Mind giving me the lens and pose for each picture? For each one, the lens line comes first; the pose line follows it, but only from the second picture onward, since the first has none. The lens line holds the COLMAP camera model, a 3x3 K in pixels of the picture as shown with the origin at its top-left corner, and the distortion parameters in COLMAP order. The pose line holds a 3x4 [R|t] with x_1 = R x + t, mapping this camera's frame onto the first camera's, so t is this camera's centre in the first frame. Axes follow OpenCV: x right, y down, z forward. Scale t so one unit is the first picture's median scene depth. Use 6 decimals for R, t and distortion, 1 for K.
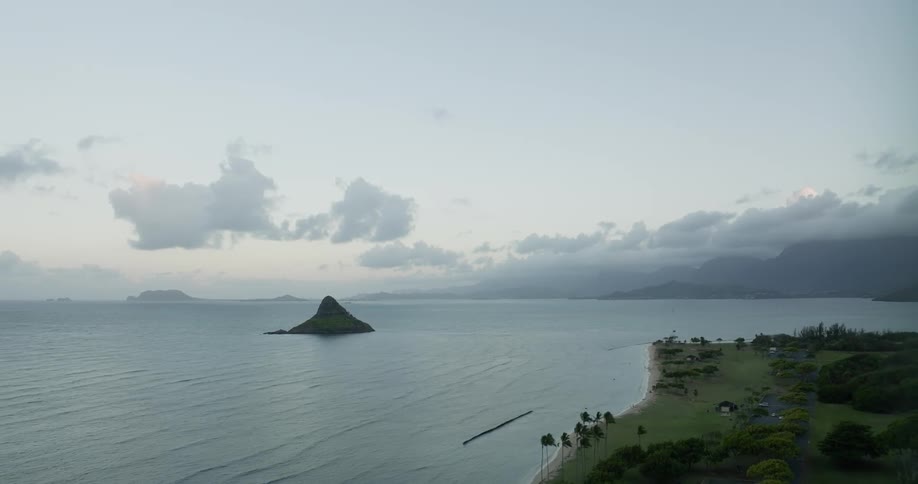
lens RADIAL K [[598.2, 0, 459.0], [0, 598.2, 242.0], [0, 0, 1]] dist [-0.104727, -0.003142]
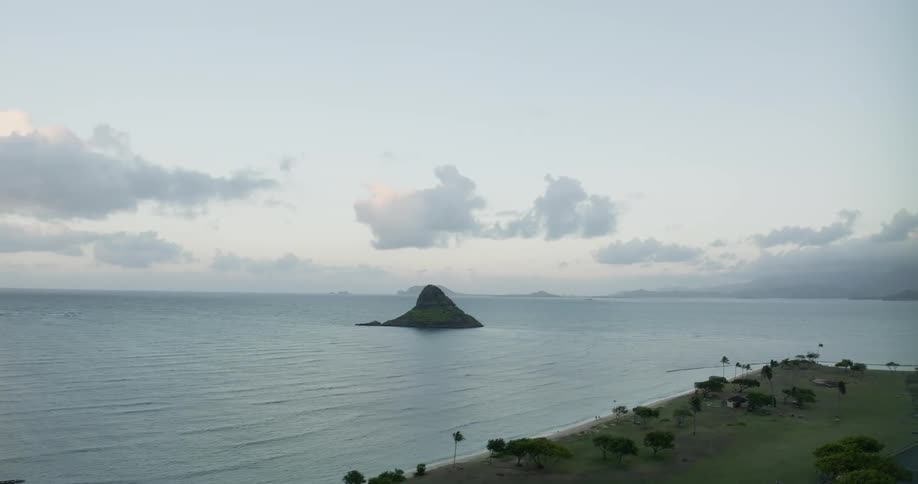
lens RADIAL K [[598.2, 0, 459.0], [0, 598.2, 242.0], [0, 0, 1]] dist [-0.104727, -0.003142]
pose [[0.900034, -0.016654, -0.435502, 0.099576], [0.019320, 0.999812, 0.001694, -0.000963], [0.435392, -0.009939, 0.900186, 0.012039]]
